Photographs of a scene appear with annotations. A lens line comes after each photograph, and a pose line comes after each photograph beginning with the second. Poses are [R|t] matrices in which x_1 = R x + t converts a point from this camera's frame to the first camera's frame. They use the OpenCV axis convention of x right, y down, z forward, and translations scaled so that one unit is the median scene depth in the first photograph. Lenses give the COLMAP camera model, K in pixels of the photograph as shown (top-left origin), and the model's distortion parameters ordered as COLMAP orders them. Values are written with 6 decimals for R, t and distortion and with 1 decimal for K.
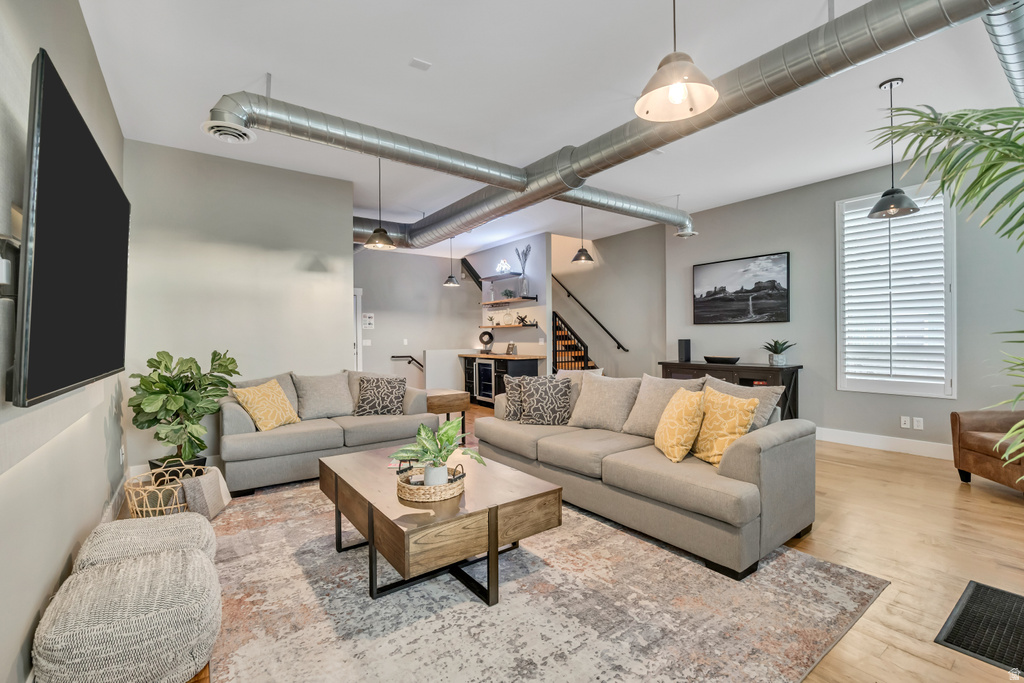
lens RADIAL K [[446.4, 0, 510.3], [0, 446.4, 342.6], [0, 0, 1]] dist [-0.013848, 0.000297]
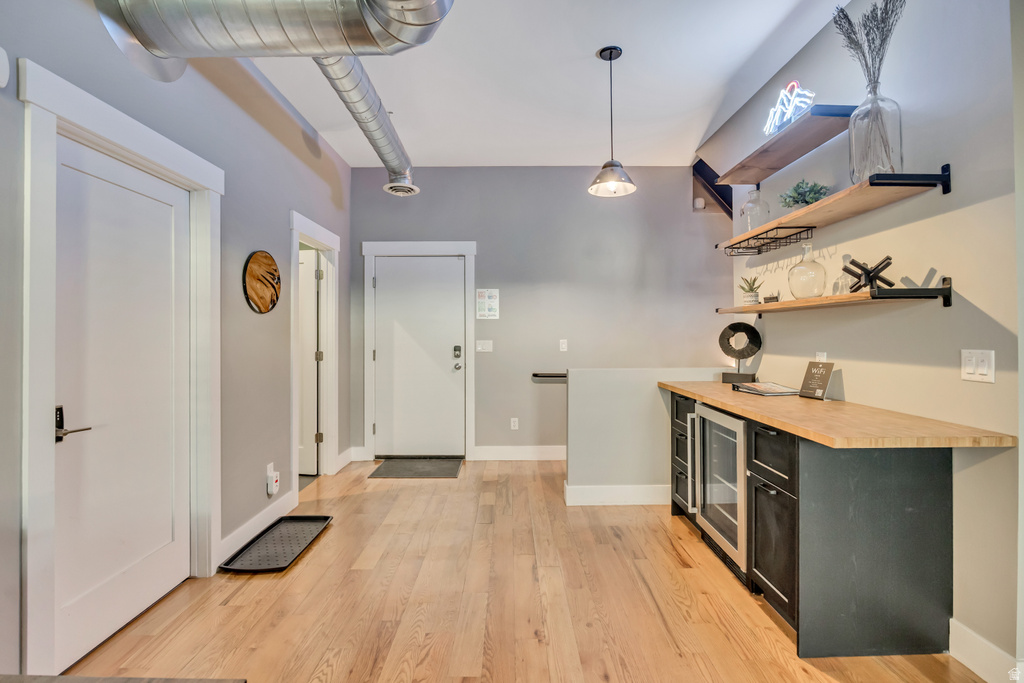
lens RADIAL K [[453.3, 0, 512.6], [0, 453.3, 327.5], [0, 0, 1]] dist [-0.002216, -0.000277]
pose [[0.814625, -0.001810, -0.579985, 0.009782], [-0.011377, 0.999753, -0.019101, -0.012347], [0.579876, 0.022159, 0.814404, 0.612855]]
